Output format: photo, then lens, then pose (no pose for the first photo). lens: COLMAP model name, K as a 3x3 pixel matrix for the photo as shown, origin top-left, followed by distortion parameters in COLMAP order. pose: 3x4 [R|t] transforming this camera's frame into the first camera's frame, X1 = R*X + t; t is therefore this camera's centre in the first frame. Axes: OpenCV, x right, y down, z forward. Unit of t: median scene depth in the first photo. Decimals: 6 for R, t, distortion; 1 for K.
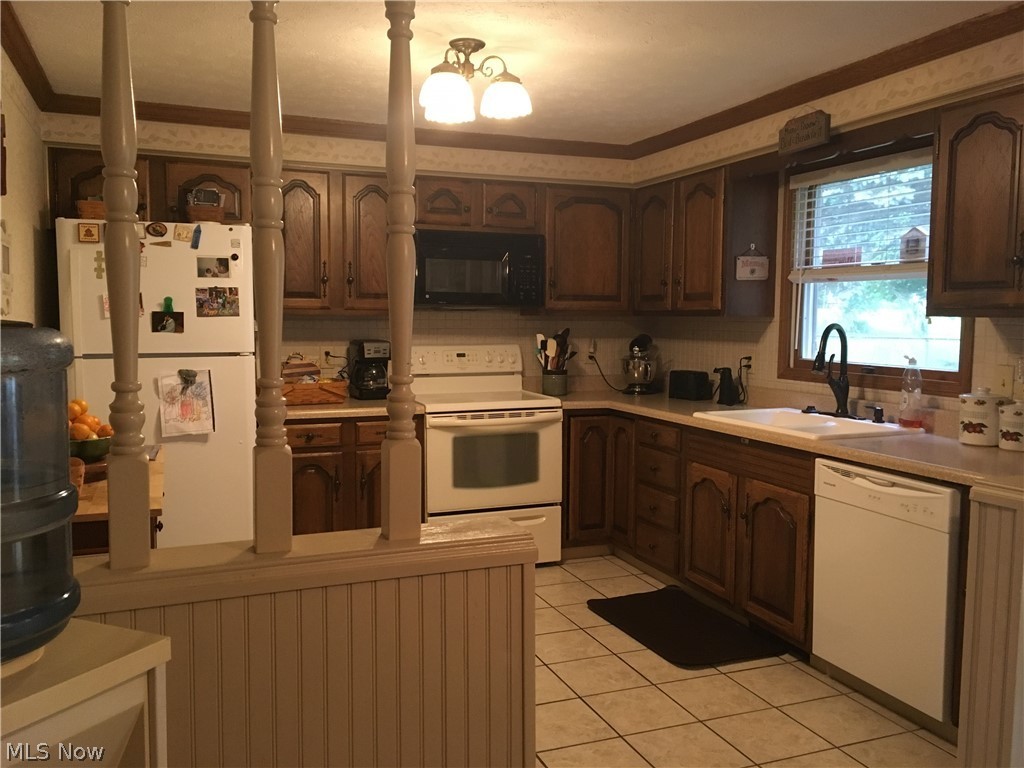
lens RADIAL K [[872.6, 0, 509.9], [0, 872.6, 383.1], [0, 0, 1]] dist [0.043147, -0.013593]
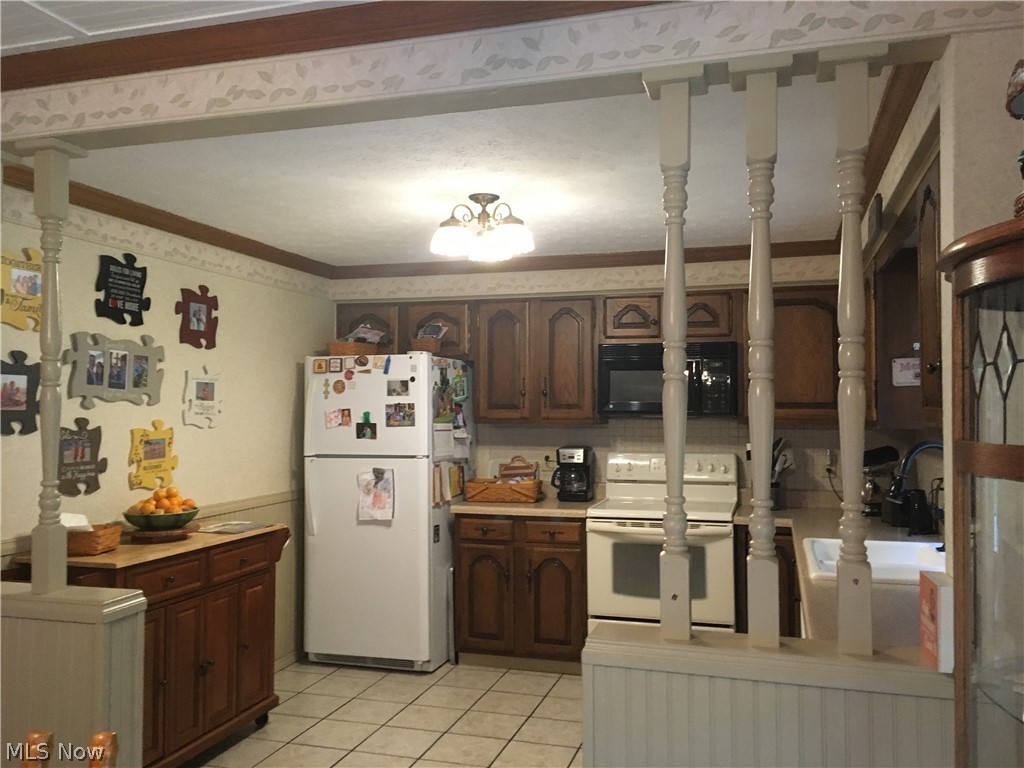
lens RADIAL K [[872.6, 0, 510.7], [0, 872.6, 386.5], [0, 0, 1]] dist [0.043147, -0.013593]
pose [[0.784453, -0.021766, -0.619806, 0.566905], [-0.044217, 0.994878, -0.090901, -0.026320], [0.618610, 0.098714, 0.779472, 0.116454]]
